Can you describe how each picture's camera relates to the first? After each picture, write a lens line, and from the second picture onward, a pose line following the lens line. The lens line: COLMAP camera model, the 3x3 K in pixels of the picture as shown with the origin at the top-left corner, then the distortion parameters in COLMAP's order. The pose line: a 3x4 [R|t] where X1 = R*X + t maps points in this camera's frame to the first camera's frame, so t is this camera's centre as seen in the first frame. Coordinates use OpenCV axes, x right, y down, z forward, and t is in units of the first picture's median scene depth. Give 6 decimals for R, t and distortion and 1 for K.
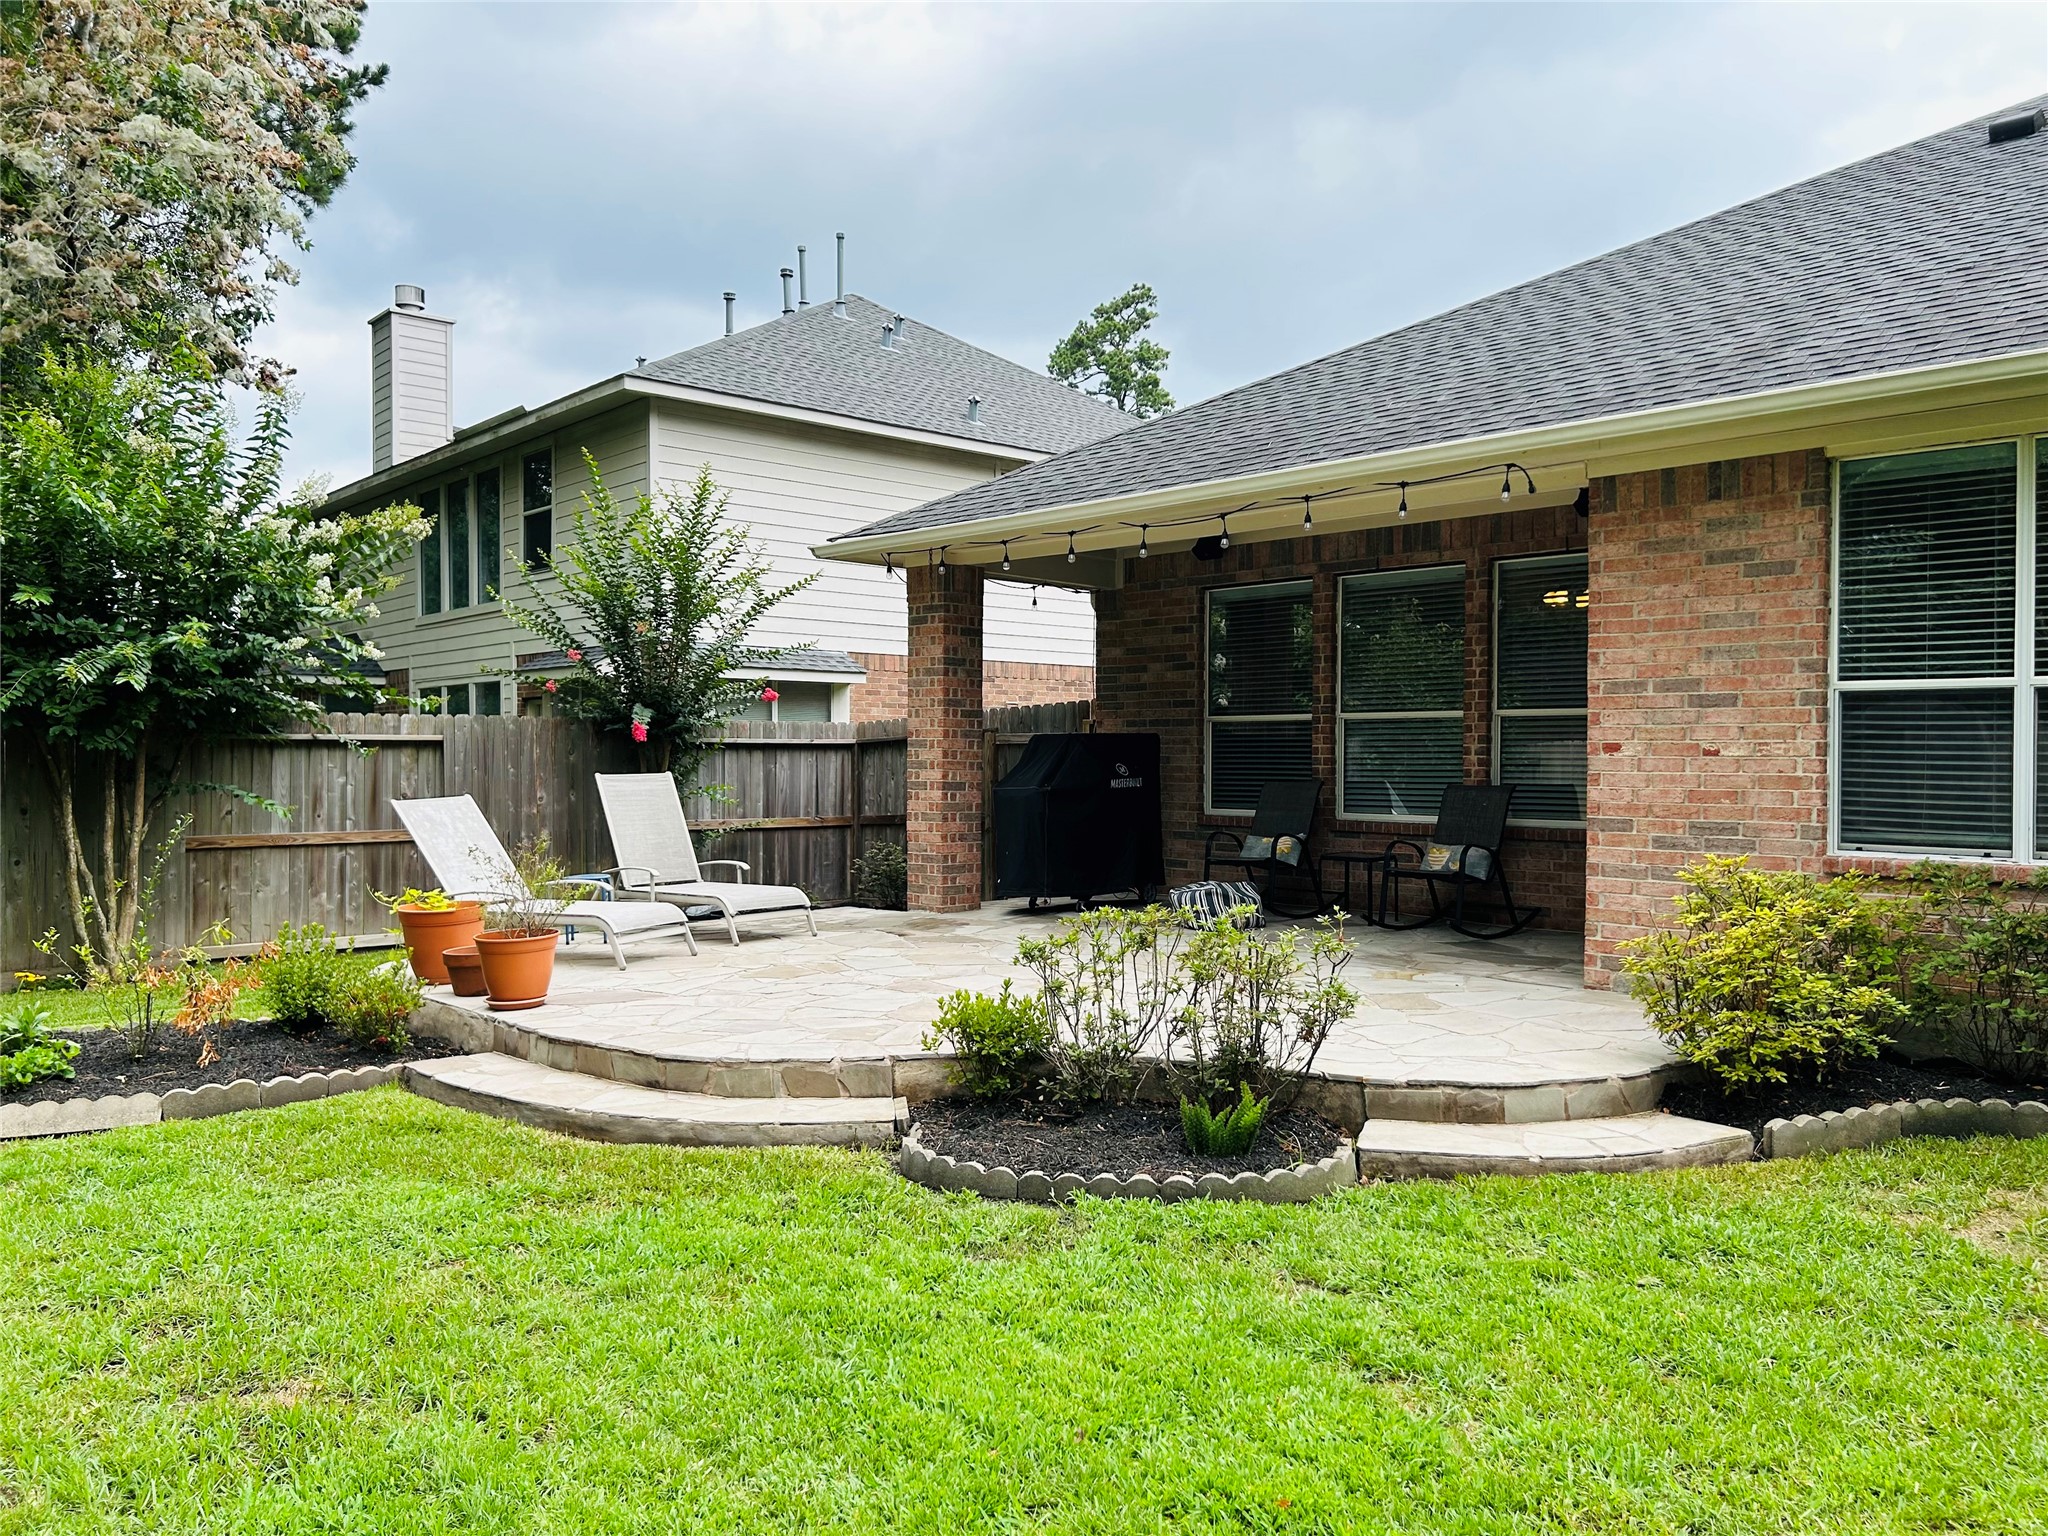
lens RADIAL K [[1526.0, 0, 993.9], [0, 1526.0, 773.8], [0, 0, 1]] dist [0.023521, -0.022908]
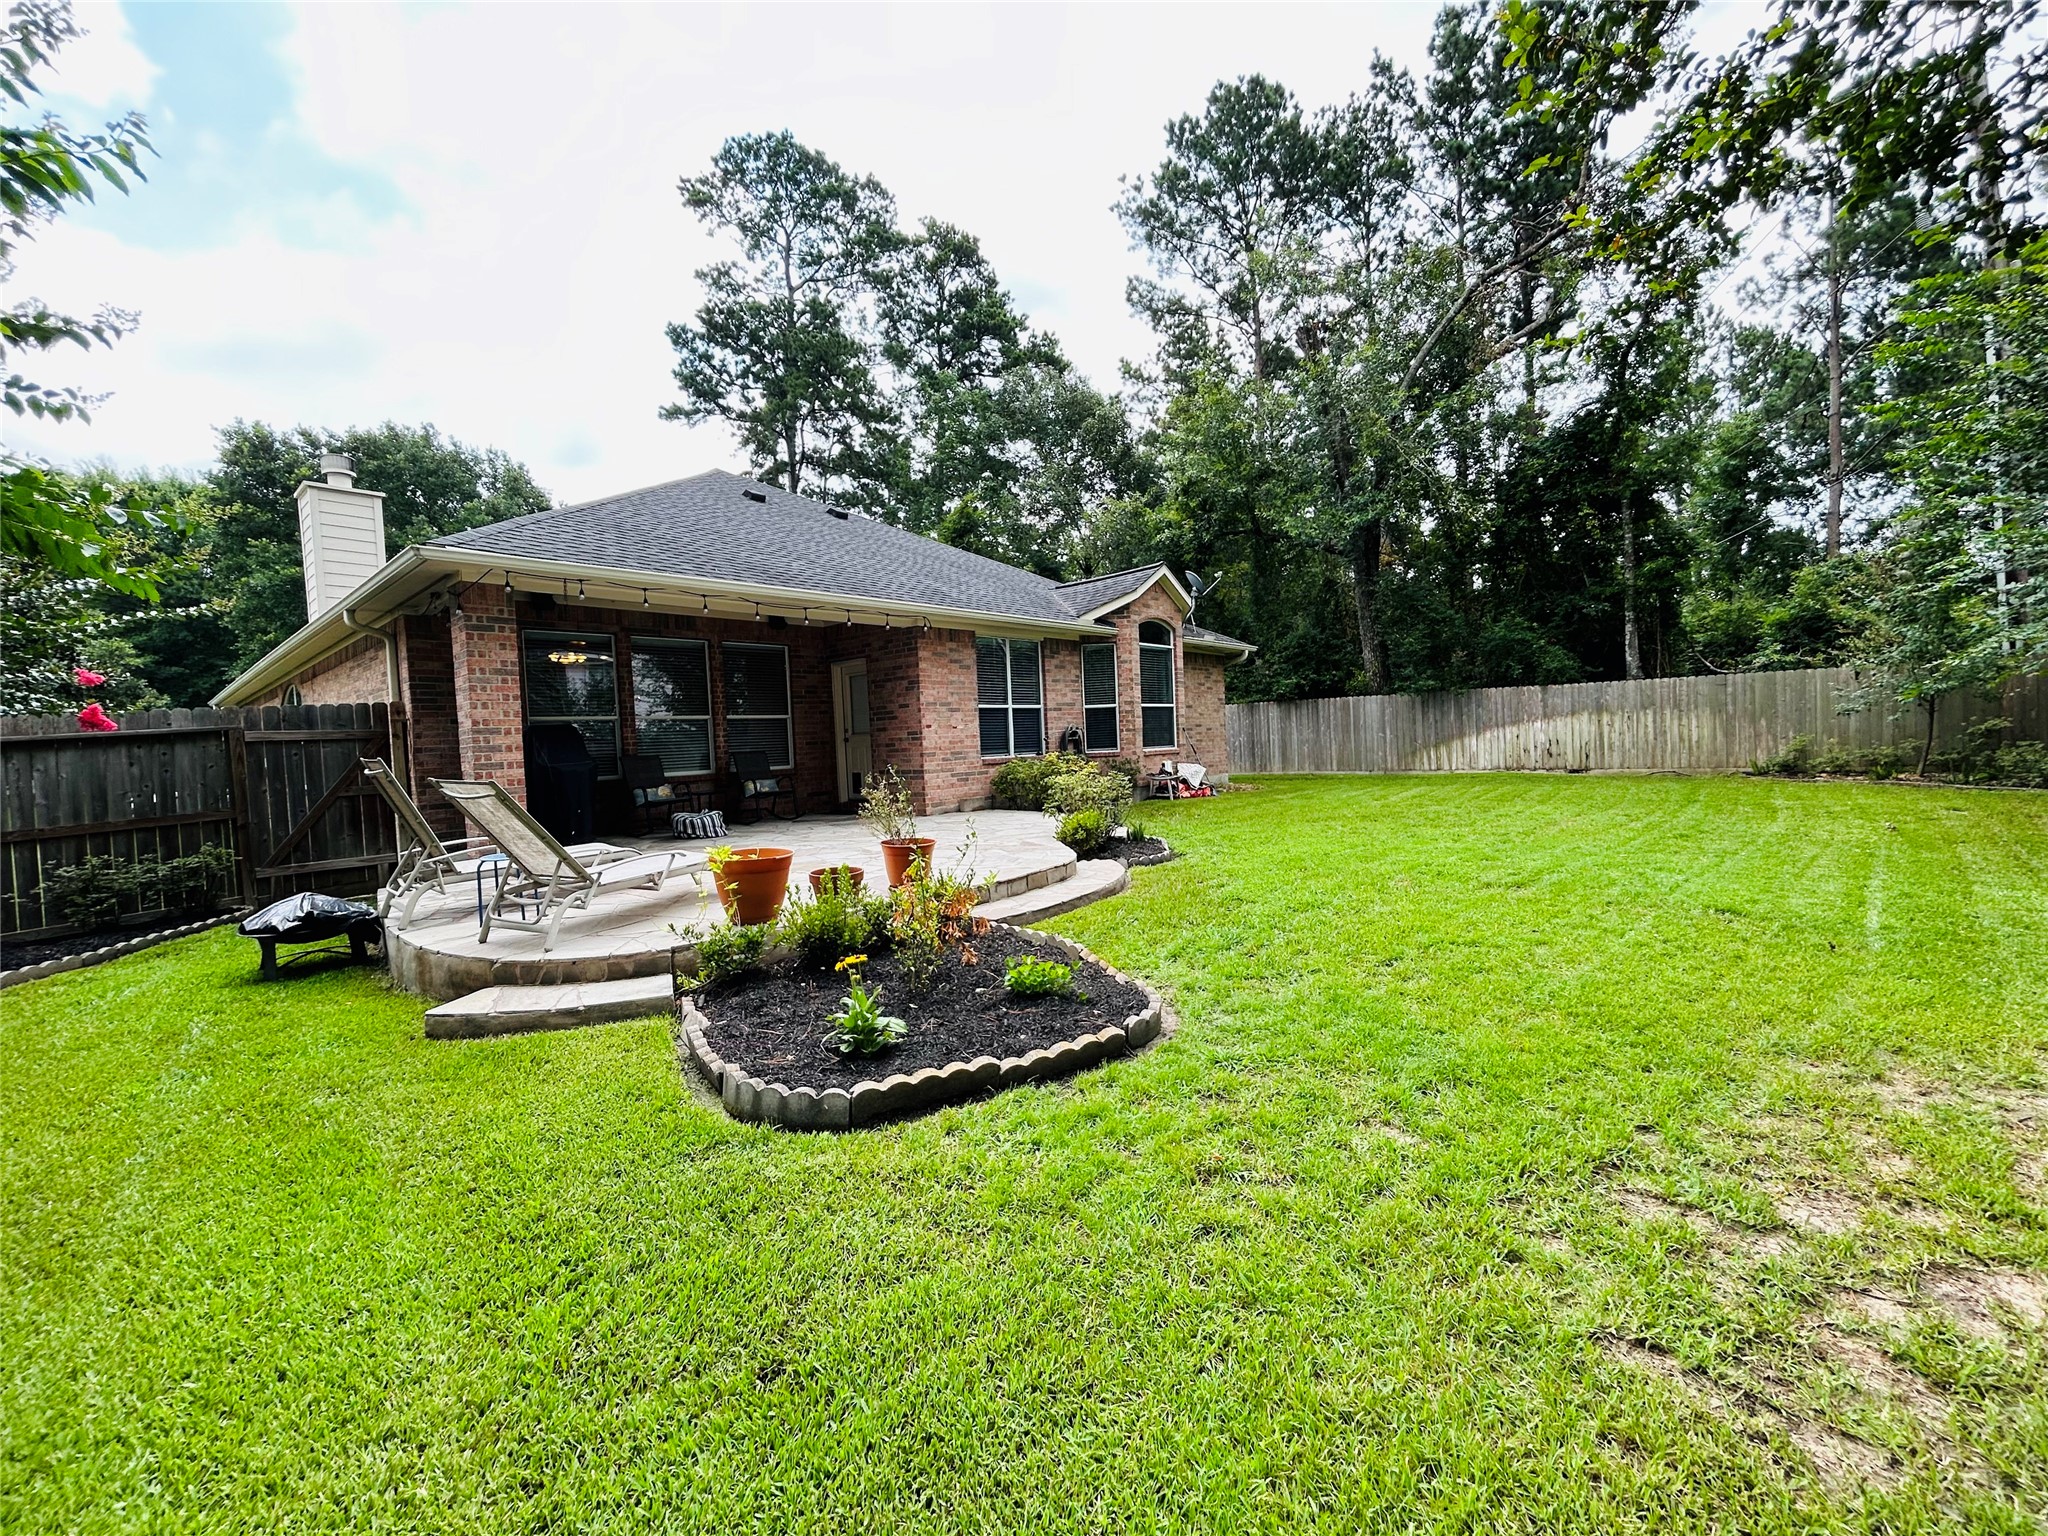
lens RADIAL K [[826.8, 0, 1030.8], [0, 826.8, 772.2], [0, 0, 1]] dist [-0.000442, 0.001251]
pose [[-0.056311, -0.039426, 0.997635, -1.128165], [0.058030, 0.997402, 0.042693, 0.012844], [-0.996725, 0.060296, -0.053877, 0.945361]]
